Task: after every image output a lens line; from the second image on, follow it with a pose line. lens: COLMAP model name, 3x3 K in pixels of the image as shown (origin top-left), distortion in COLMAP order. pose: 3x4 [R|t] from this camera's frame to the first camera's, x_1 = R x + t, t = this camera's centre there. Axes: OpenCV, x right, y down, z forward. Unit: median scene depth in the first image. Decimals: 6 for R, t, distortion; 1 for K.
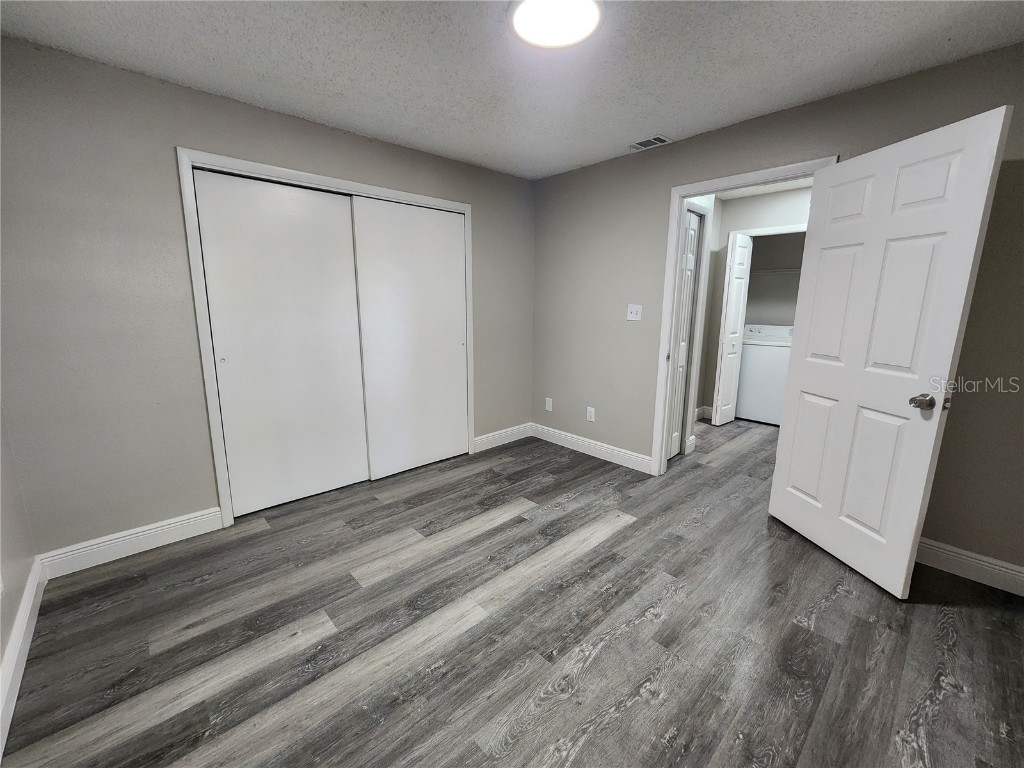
lens RADIAL K [[422.9, 0, 509.4], [0, 422.9, 388.5], [0, 0, 1]] dist [-0.004493, 0.003058]
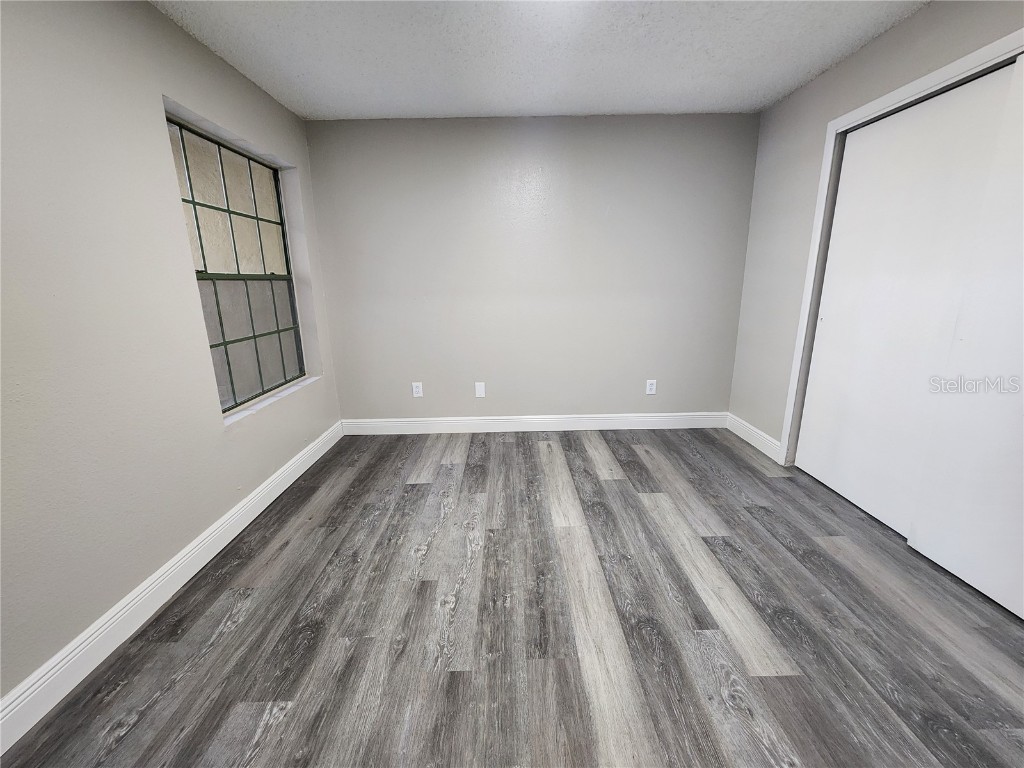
lens RADIAL K [[422.9, 0, 519.1], [0, 422.9, 389.6], [0, 0, 1]] dist [-0.004493, 0.003058]
pose [[-0.663374, 0.193055, -0.722955, 0.709067], [-0.136140, 0.918884, 0.370295, -0.224058], [0.735799, 0.344067, -0.583281, 1.296612]]
